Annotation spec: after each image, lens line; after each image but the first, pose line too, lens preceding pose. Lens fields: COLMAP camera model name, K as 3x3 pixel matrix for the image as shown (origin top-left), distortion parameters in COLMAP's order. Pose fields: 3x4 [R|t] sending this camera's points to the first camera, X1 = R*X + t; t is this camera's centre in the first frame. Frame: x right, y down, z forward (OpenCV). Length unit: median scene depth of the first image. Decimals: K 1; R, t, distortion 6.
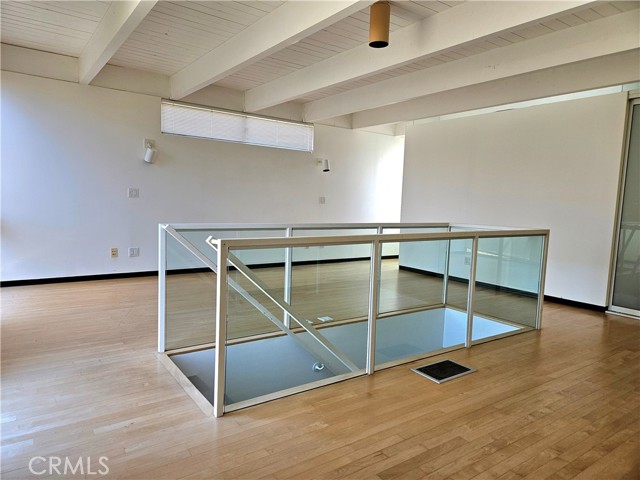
lens RADIAL K [[424.1, 0, 320.0], [0, 424.1, 240.0], [0, 0, 1]] dist [0.083481, -0.064892]
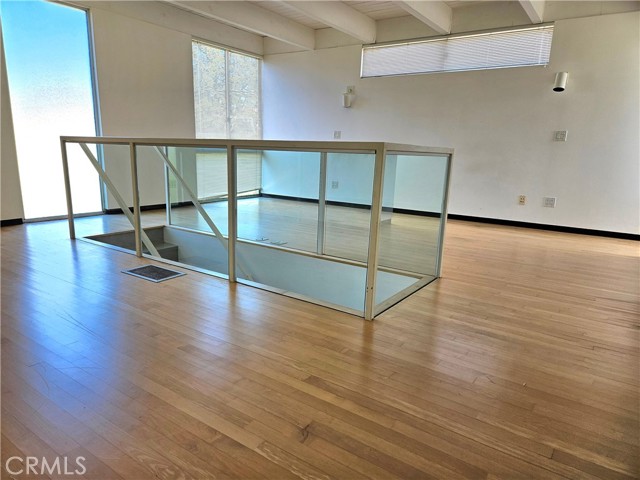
lens RADIAL K [[432.2, 0, 317.9], [0, 432.2, 240.6], [0, 0, 1]] dist [0.095381, -0.072667]
pose [[0.331442, 0.181760, -0.925802, 1.321331], [-0.109227, 0.982062, 0.153702, 0.009966], [0.937132, 0.050180, 0.345350, 0.931255]]
